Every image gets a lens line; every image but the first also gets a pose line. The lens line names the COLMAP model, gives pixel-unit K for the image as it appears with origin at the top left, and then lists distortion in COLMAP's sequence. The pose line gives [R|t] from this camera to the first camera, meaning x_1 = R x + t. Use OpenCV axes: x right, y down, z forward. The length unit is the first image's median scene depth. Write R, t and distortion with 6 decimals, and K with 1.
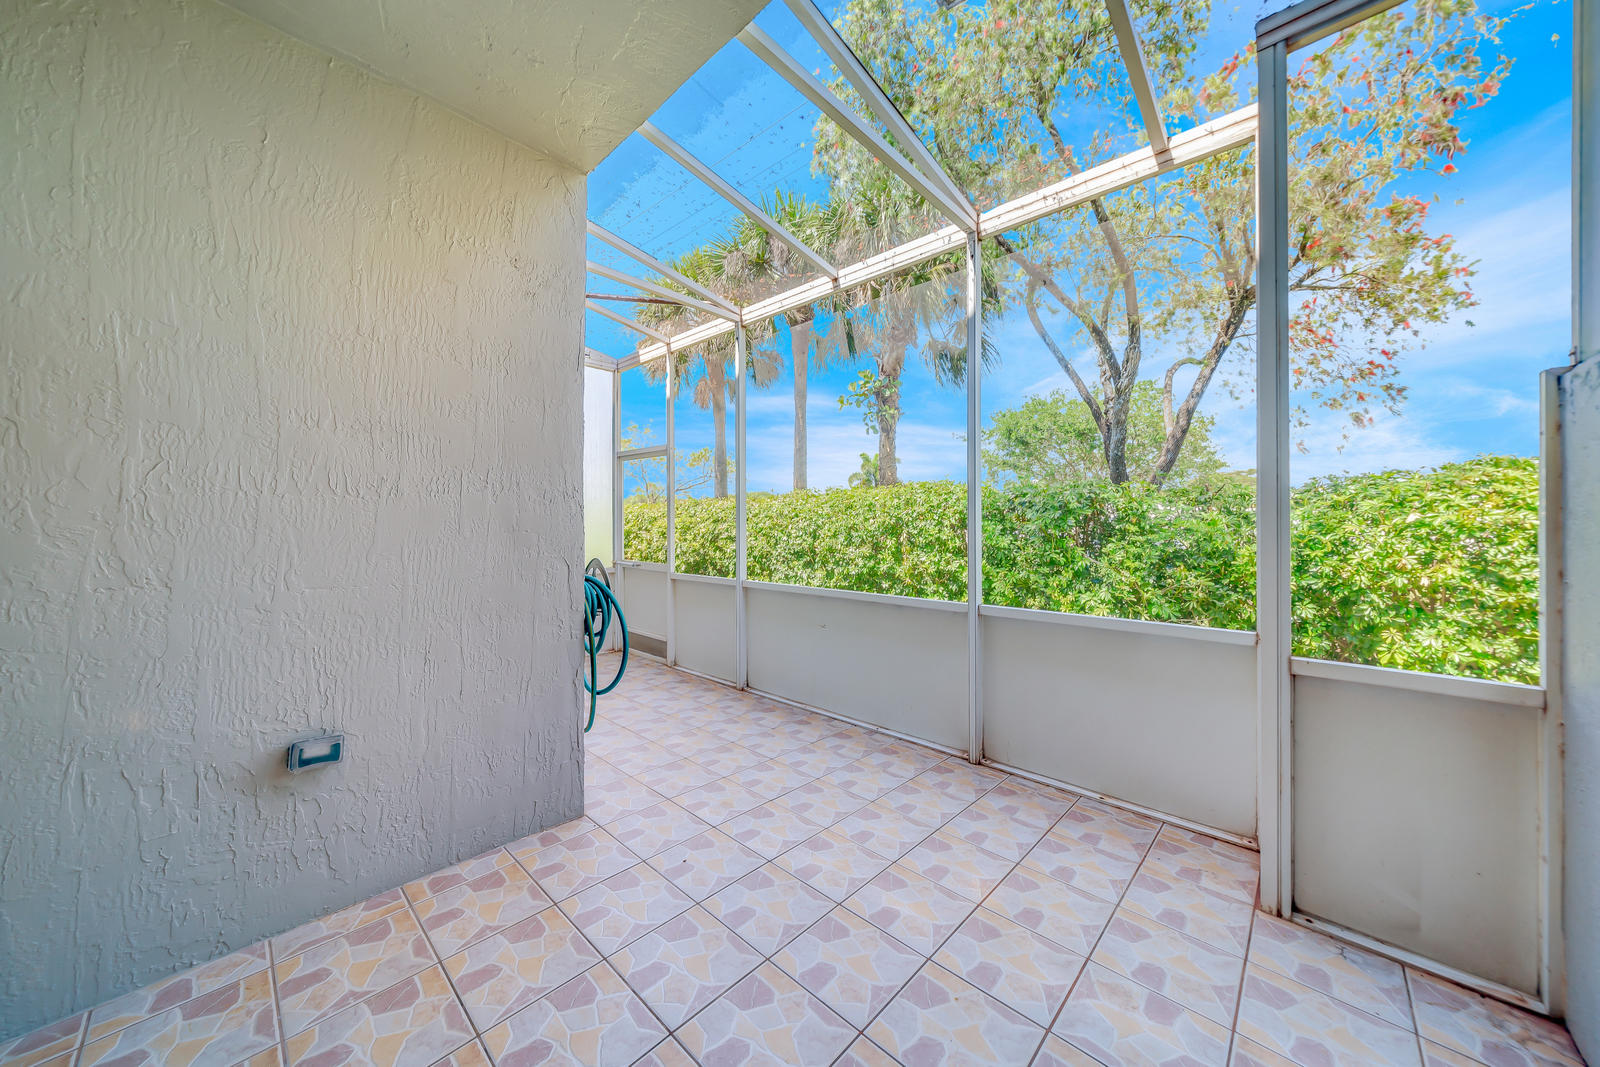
lens RADIAL K [[561.5, 0, 797.9], [0, 561.5, 517.6], [0, 0, 1]] dist [-0.001425, -0.000116]
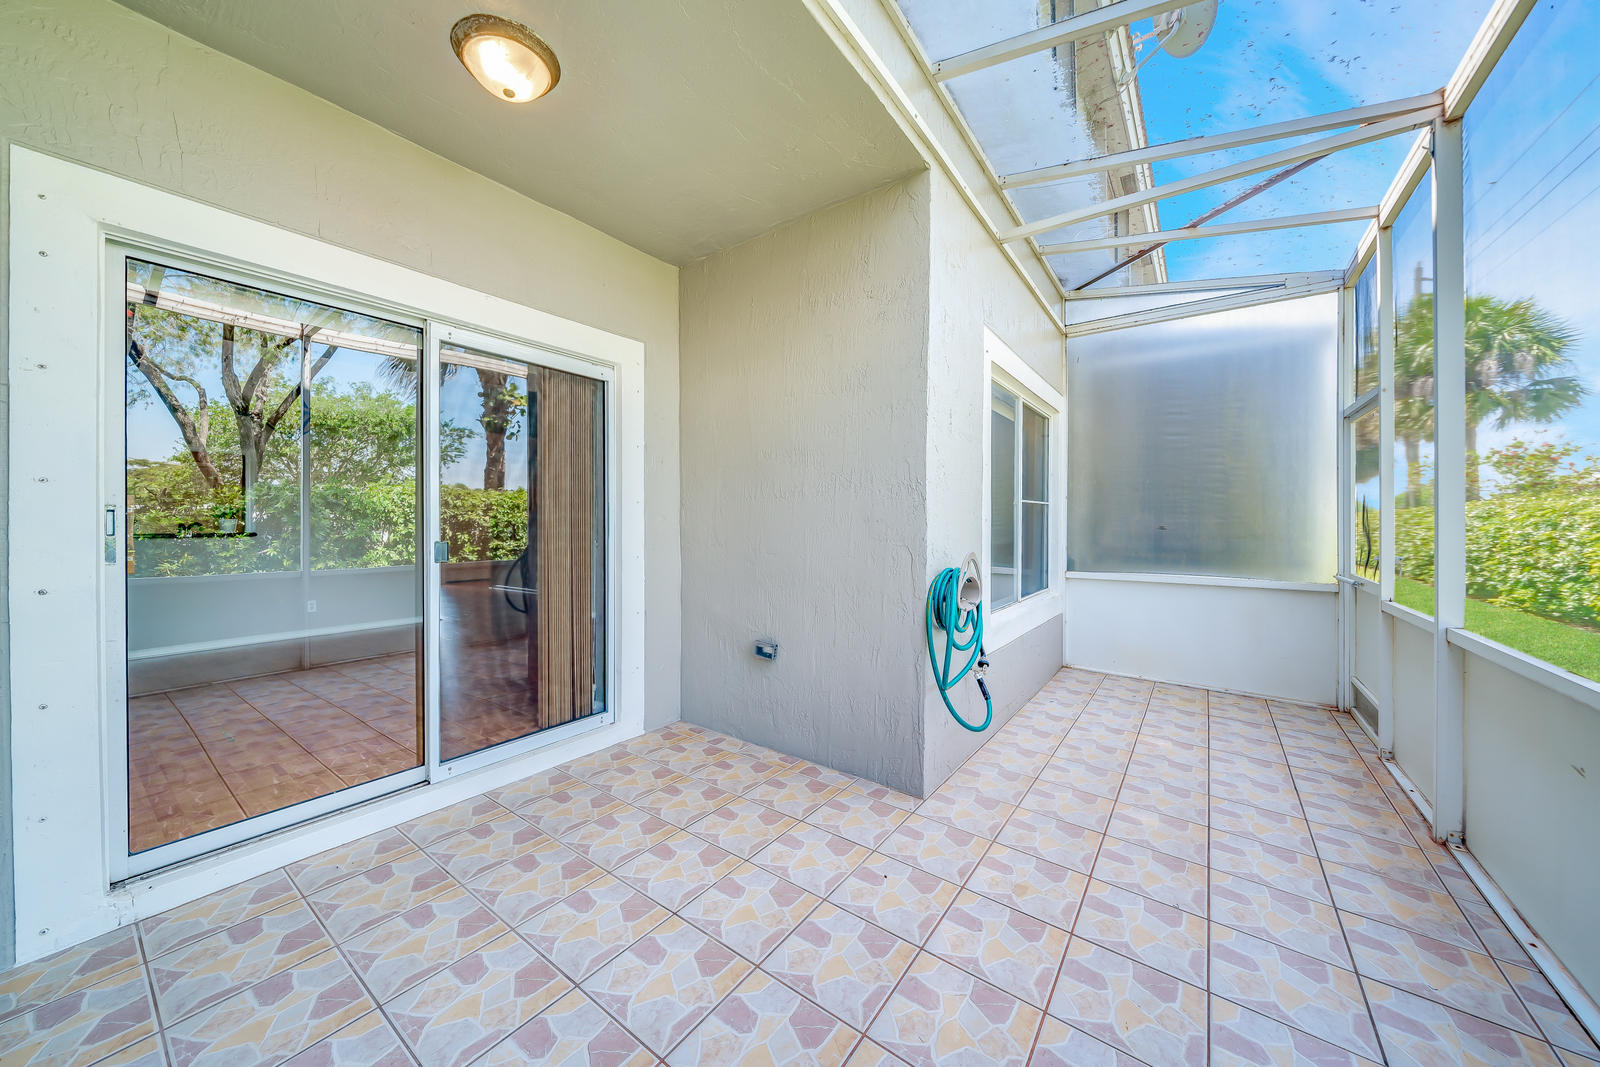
lens RADIAL K [[561.5, 0, 792.3], [0, 561.5, 532.6], [0, 0, 1]] dist [-0.001425, -0.000116]
pose [[0.104543, 0.020183, -0.994316, 0.717607], [0.008897, 0.999735, 0.021229, 0.021508], [0.994481, -0.011066, 0.104336, 0.779902]]
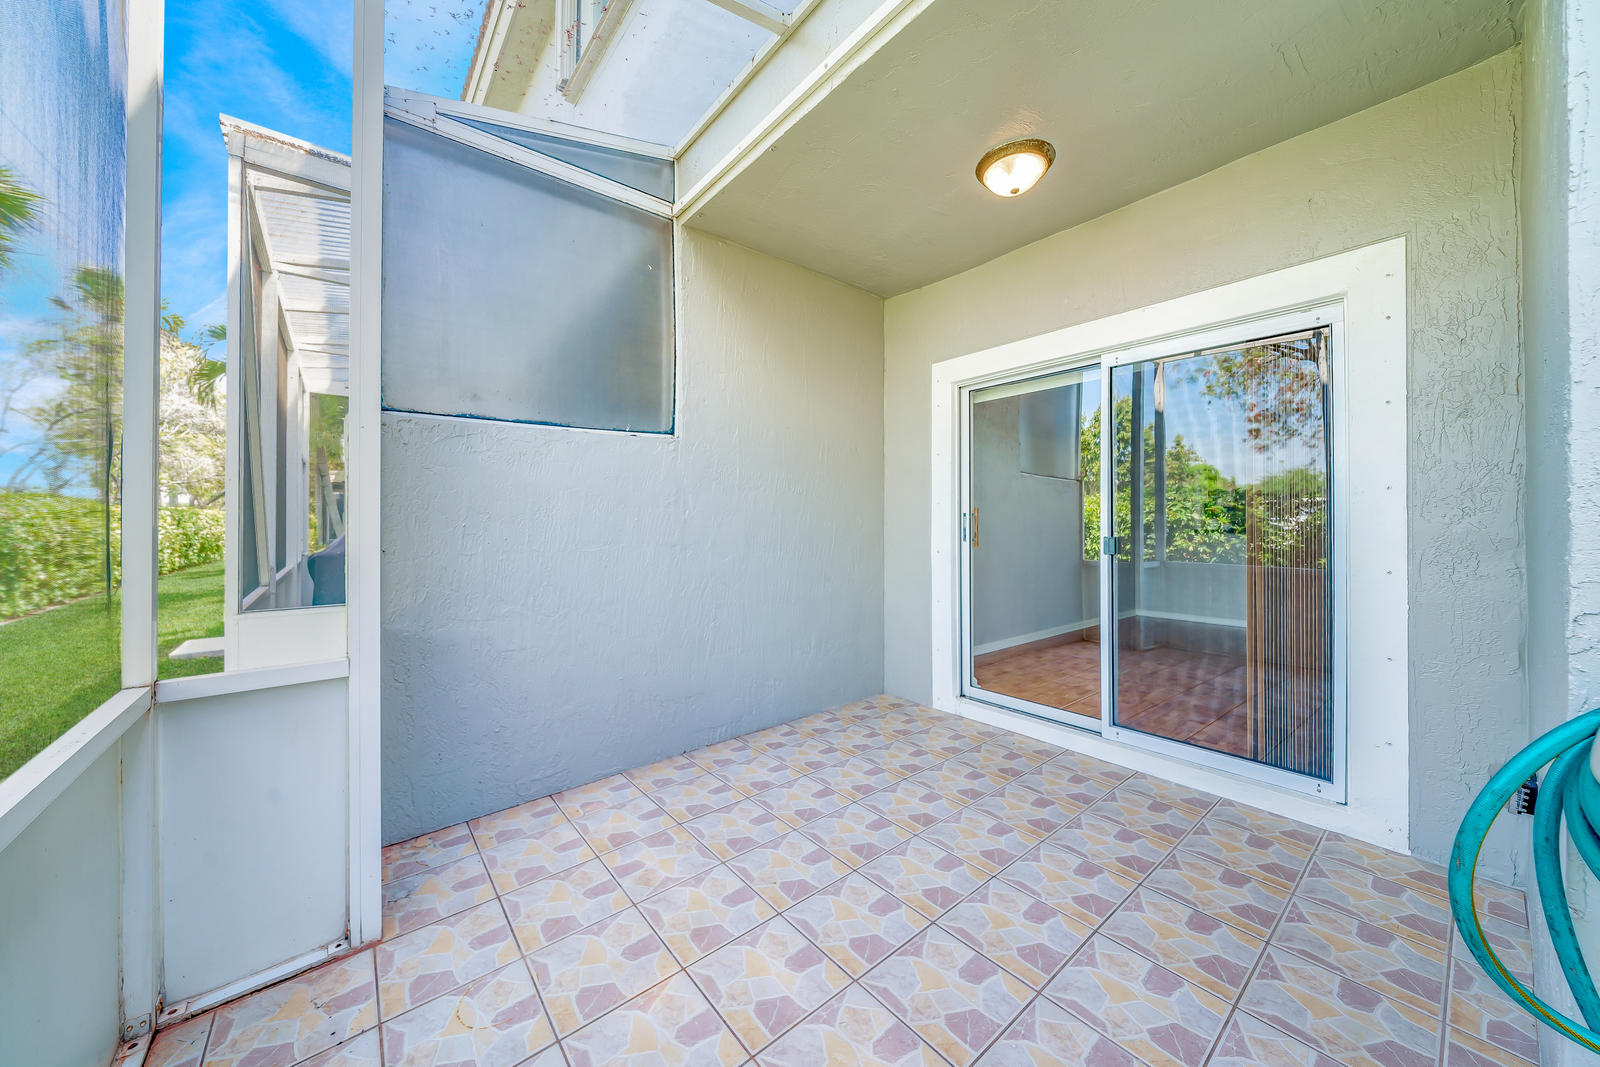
lens RADIAL K [[561.5, 0, 782.9], [0, 561.5, 520.9], [0, 0, 1]] dist [-0.001425, -0.000116]
pose [[-0.986434, 0.002863, 0.164133, 0.039405], [0.000478, 0.999894, -0.014569, 0.040854], [-0.164157, -0.014293, -0.986331, 1.686678]]
